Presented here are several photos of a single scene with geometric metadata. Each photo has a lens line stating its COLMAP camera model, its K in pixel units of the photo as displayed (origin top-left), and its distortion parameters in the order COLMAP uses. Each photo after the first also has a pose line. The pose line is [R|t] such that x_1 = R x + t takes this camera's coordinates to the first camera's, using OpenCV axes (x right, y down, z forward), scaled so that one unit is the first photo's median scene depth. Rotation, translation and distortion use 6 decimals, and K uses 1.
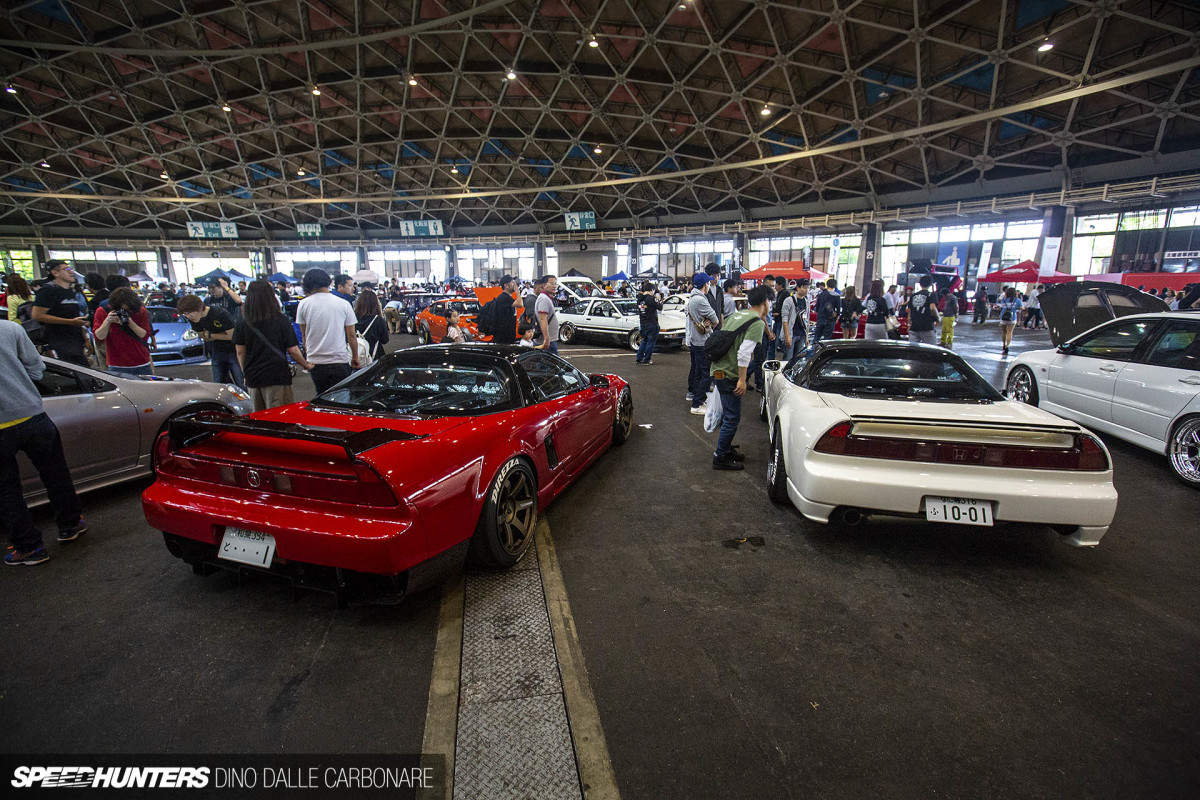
lens RADIAL K [[552.2, 0, 605.4], [0, 552.2, 400.7], [0, 0, 1]] dist [-0.039831, 0.015702]
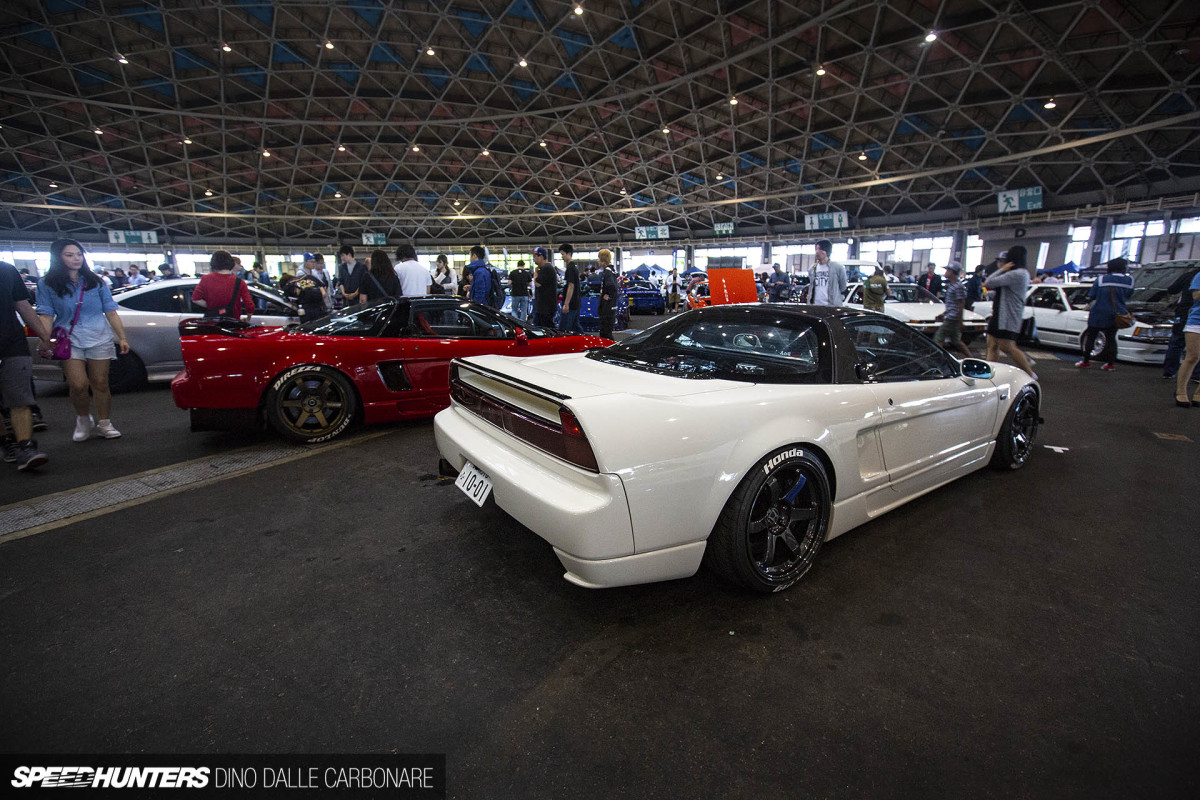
lens RADIAL K [[552.2, 0, 605.4], [0, 552.2, 400.7], [0, 0, 1]] dist [-0.039831, 0.015702]
pose [[0.725395, 0.147505, -0.672343, 0.096113], [-0.145206, 0.987580, 0.060001, 0.000349], [0.672843, 0.054104, 0.737804, 0.037204]]
